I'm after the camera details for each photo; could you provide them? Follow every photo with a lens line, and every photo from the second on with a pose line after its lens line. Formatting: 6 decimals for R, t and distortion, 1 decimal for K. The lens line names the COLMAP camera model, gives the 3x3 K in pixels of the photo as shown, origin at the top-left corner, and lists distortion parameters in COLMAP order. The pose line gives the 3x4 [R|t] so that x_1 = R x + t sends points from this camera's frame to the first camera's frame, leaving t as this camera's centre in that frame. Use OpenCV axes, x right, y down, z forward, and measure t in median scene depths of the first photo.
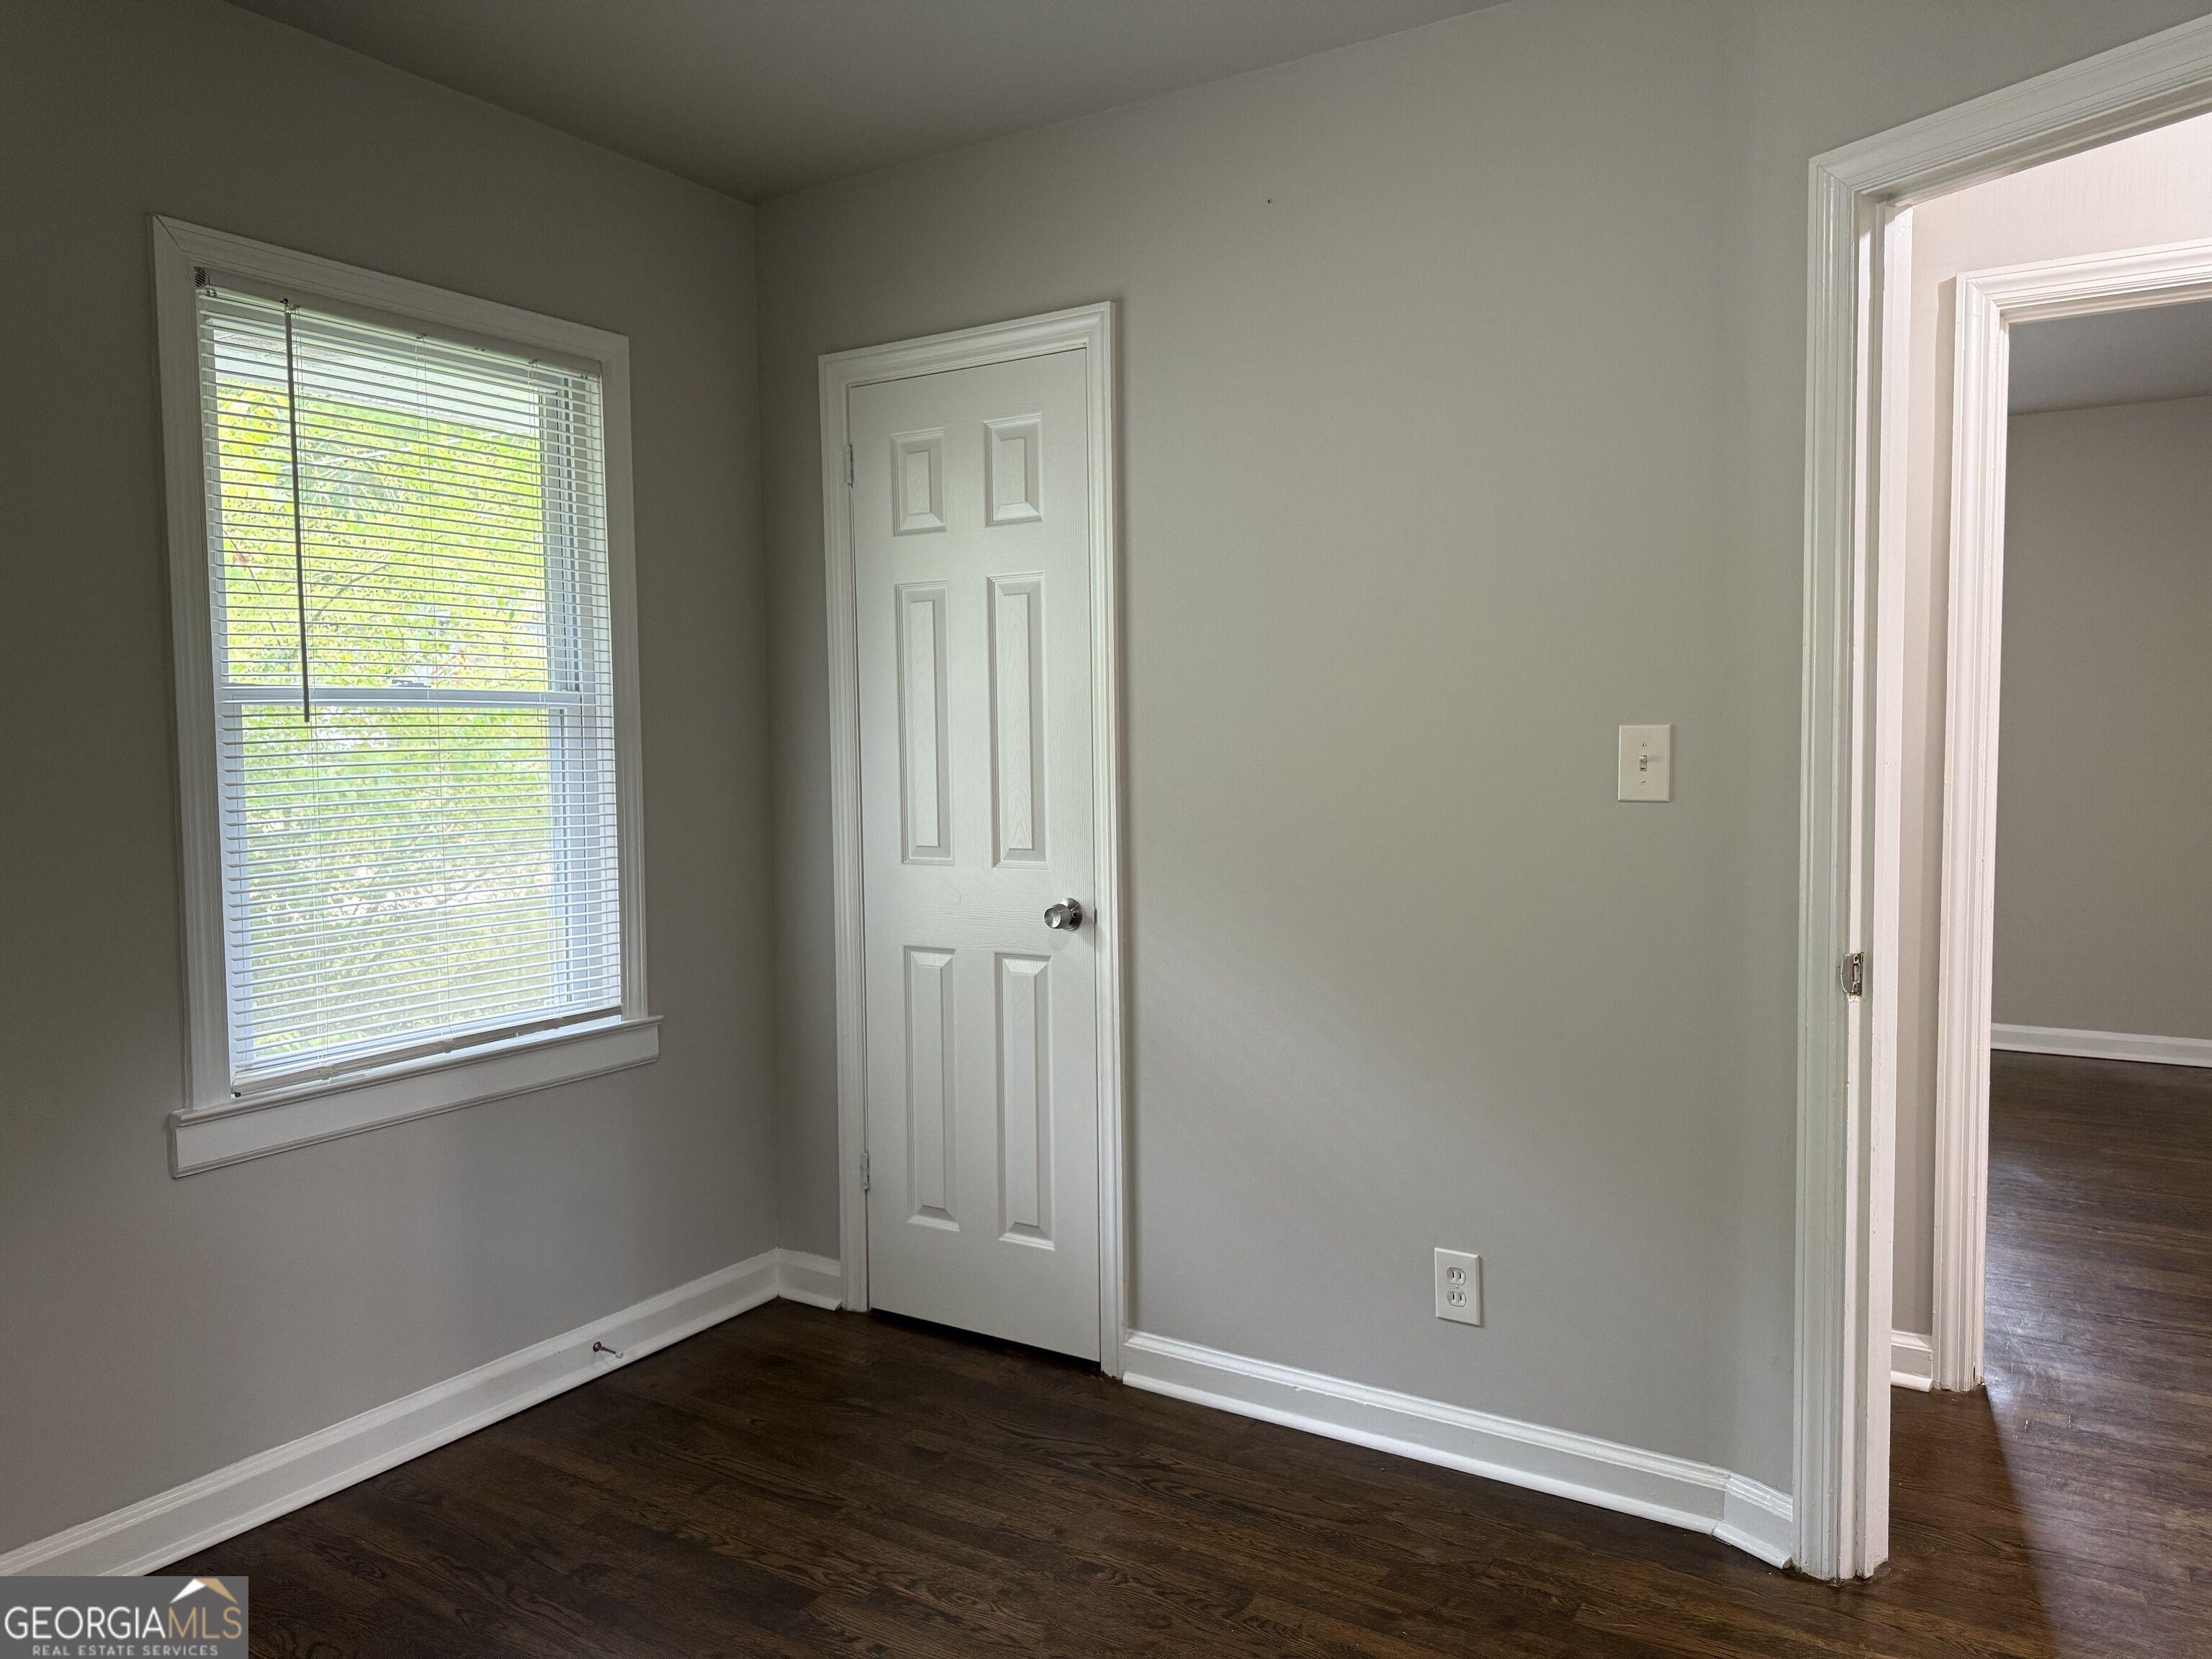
lens RADIAL K [[1566.5, 0, 1101.0], [0, 1566.5, 829.0], [0, 0, 1]] dist [0.001307, -0.005177]
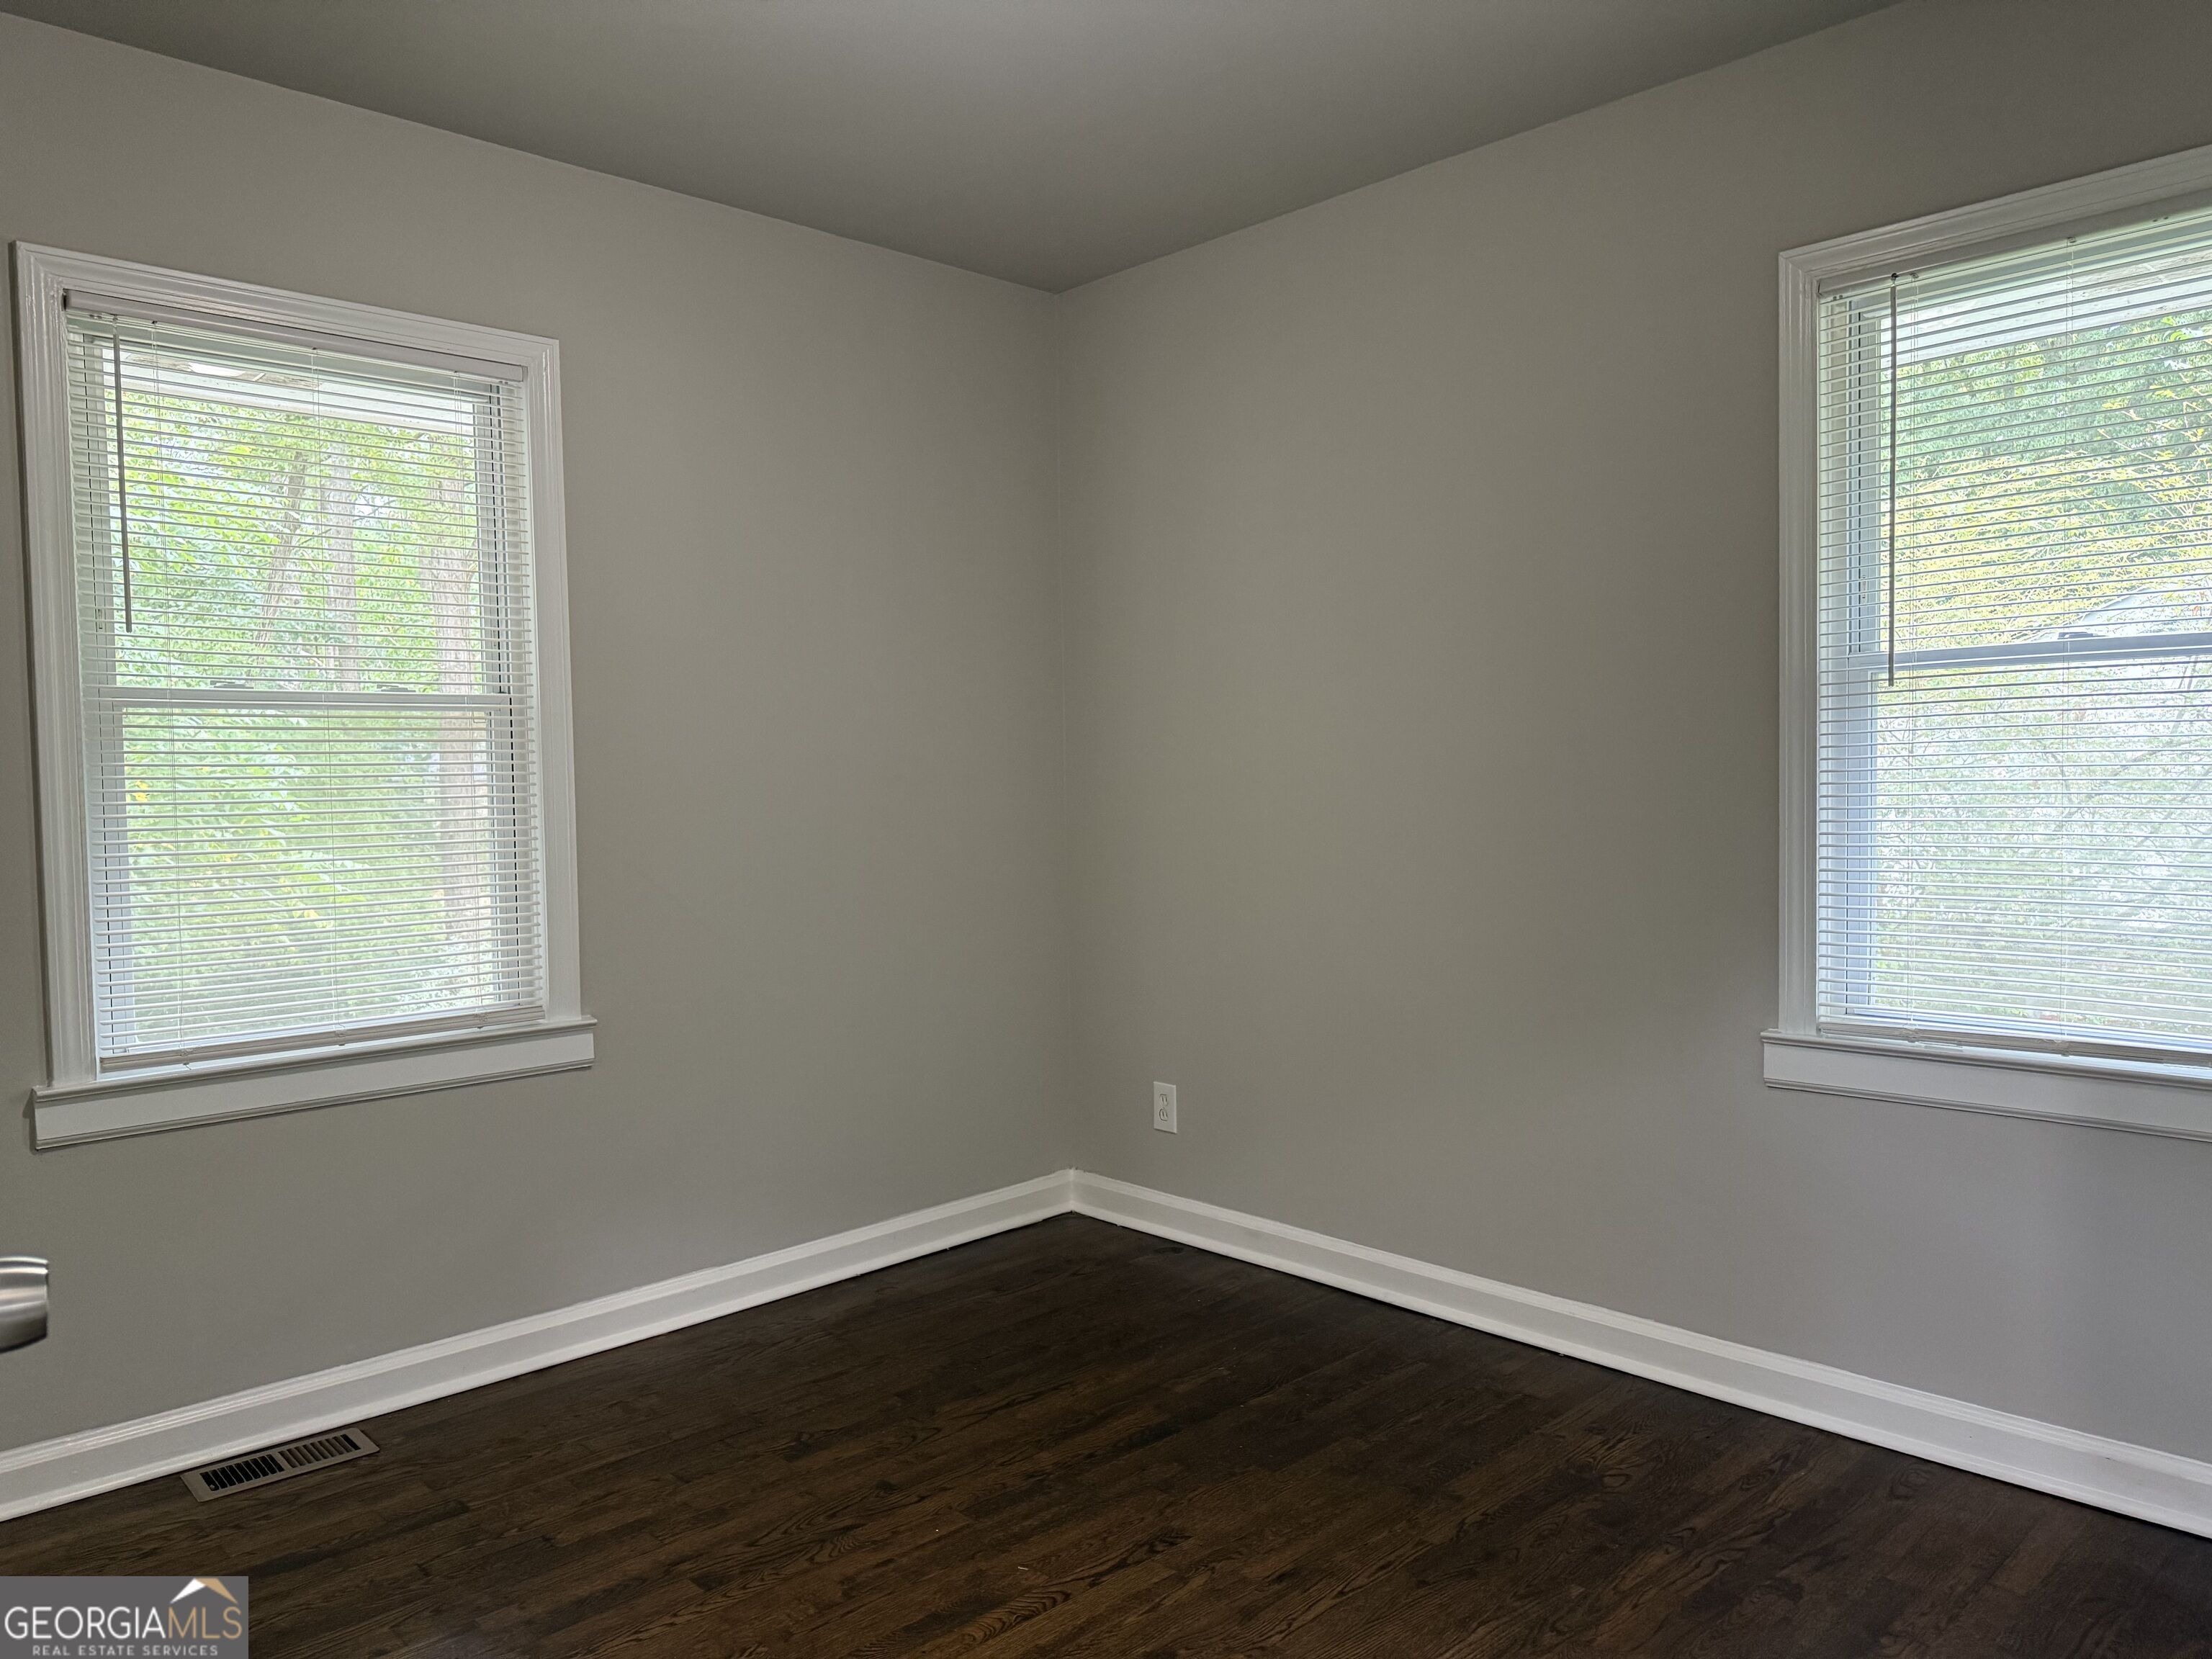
lens RADIAL K [[1566.5, 0, 1096.7], [0, 1566.5, 825.8], [0, 0, 1]] dist [0.001307, -0.005177]
pose [[-0.256647, 0.045417, -0.965437, 0.616331], [-0.036559, 0.997724, 0.056655, -0.016594], [0.965813, 0.049836, -0.254403, 0.763109]]
